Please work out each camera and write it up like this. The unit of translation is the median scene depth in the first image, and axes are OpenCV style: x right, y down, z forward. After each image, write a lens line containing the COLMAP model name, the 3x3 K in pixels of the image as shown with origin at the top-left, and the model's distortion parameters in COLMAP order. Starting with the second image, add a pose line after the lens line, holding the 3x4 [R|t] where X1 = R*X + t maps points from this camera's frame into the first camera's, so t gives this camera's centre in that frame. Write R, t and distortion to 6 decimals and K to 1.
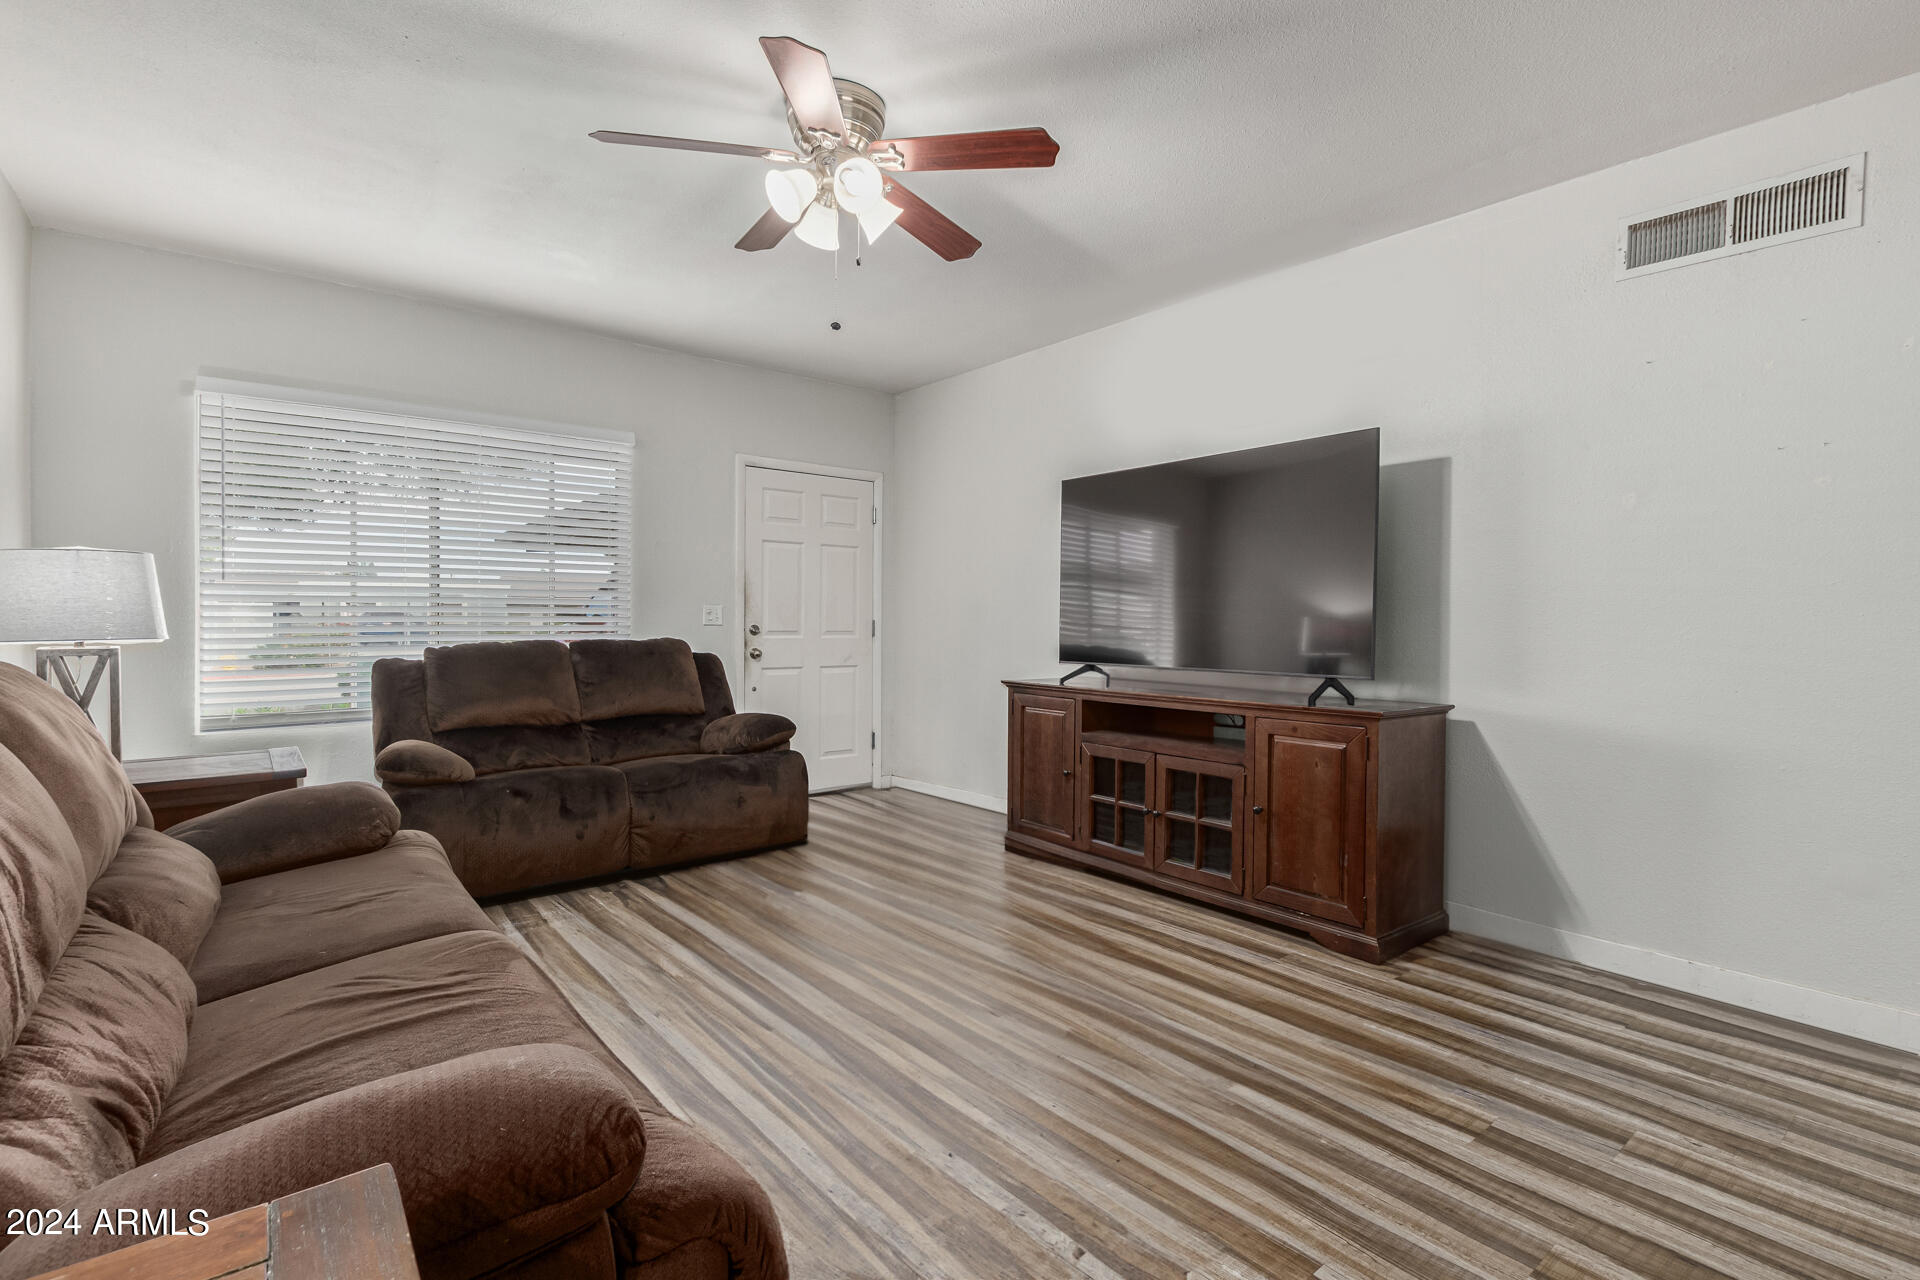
lens RADIAL K [[874.4, 0, 959.1], [0, 874.4, 640.0], [0, 0, 1]] dist [0.004214, -0.001998]
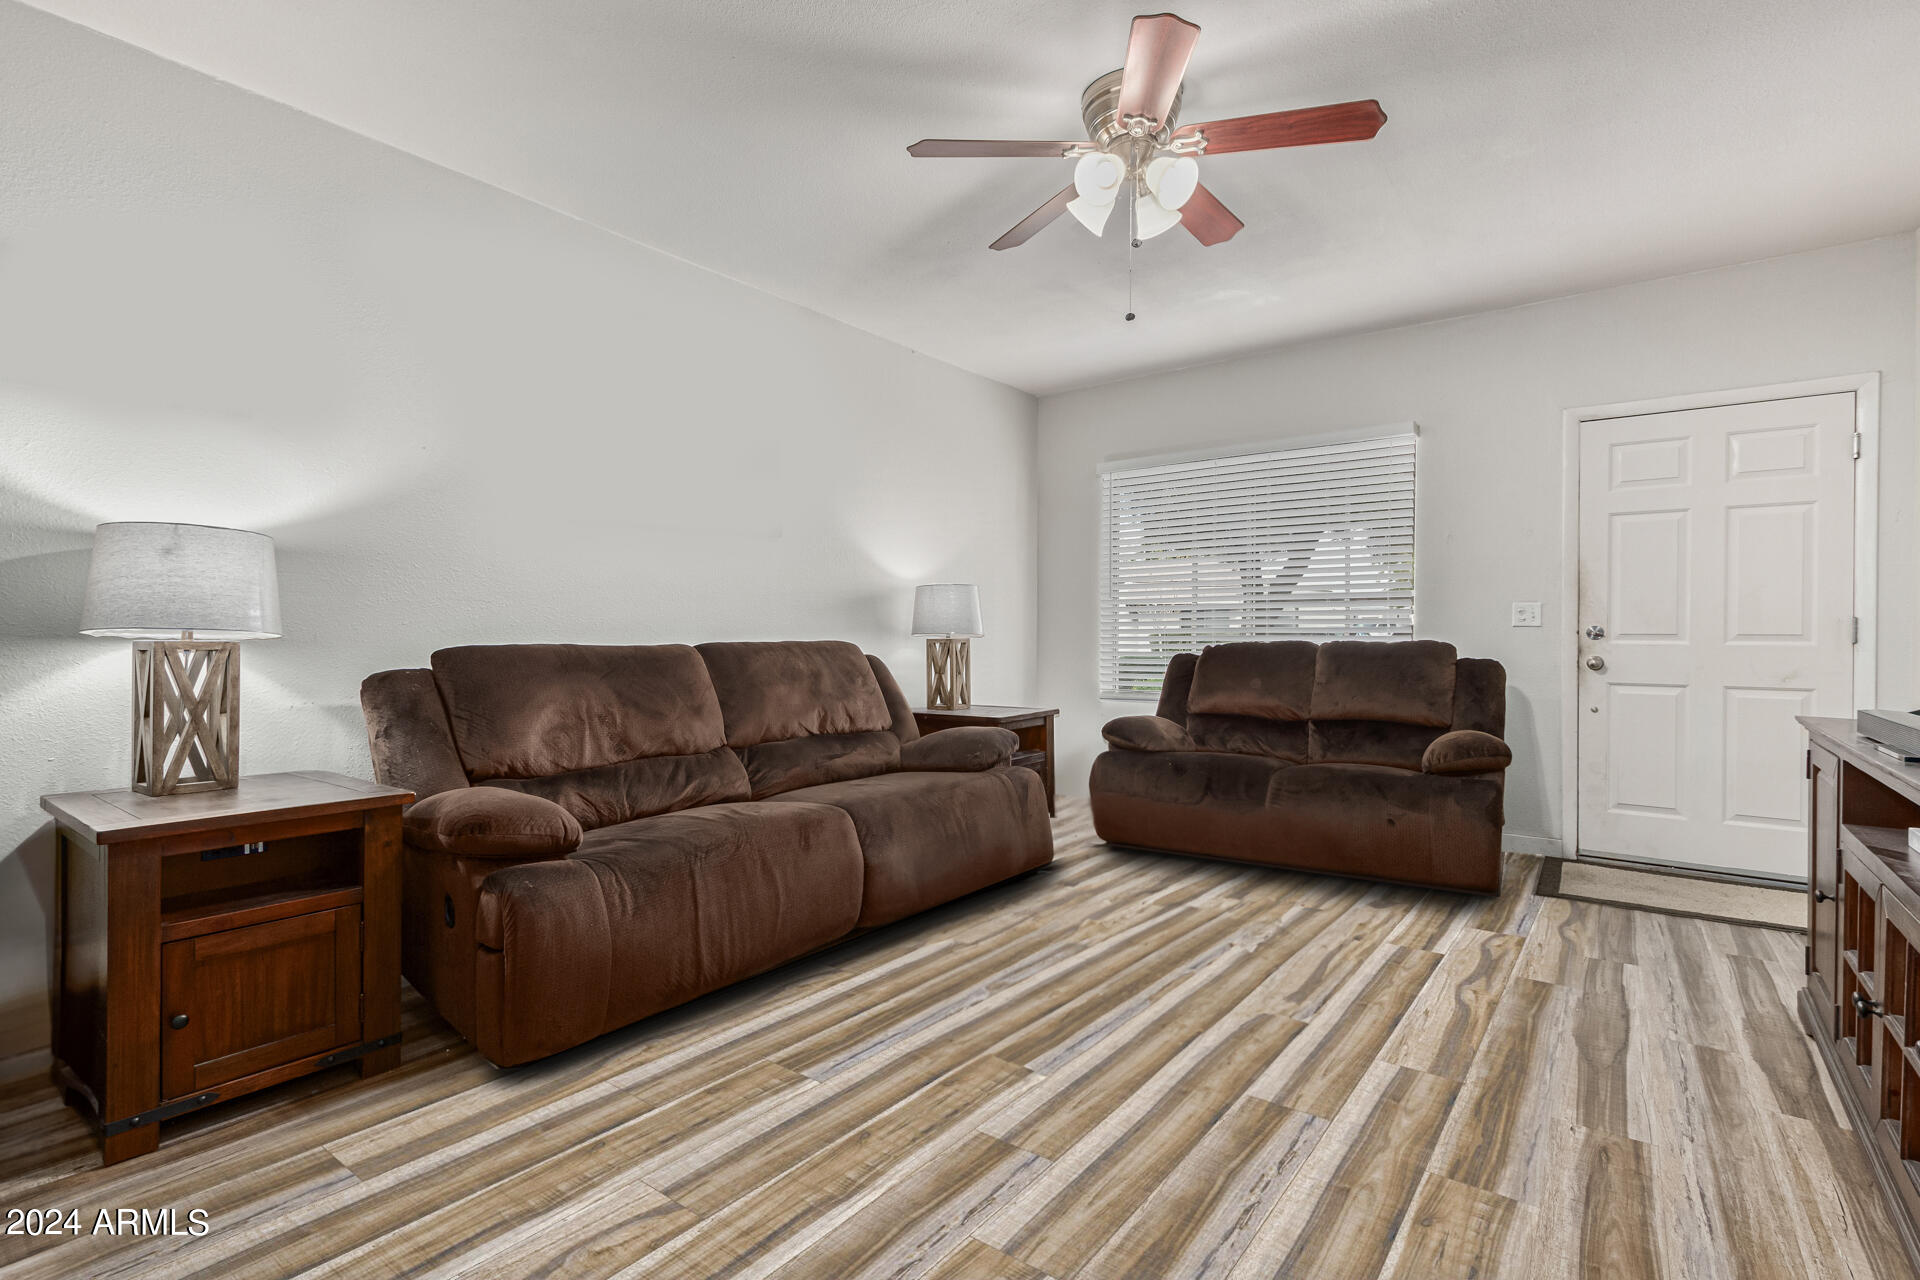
lens RADIAL K [[874.4, 0, 955.8], [0, 874.4, 642.5], [0, 0, 1]] dist [0.004214, -0.001998]
pose [[0.248337, 0.005362, -0.968659, 0.420849], [-0.022254, 0.999752, -0.000171, 0.010742], [0.968418, 0.021599, 0.248394, 0.306384]]
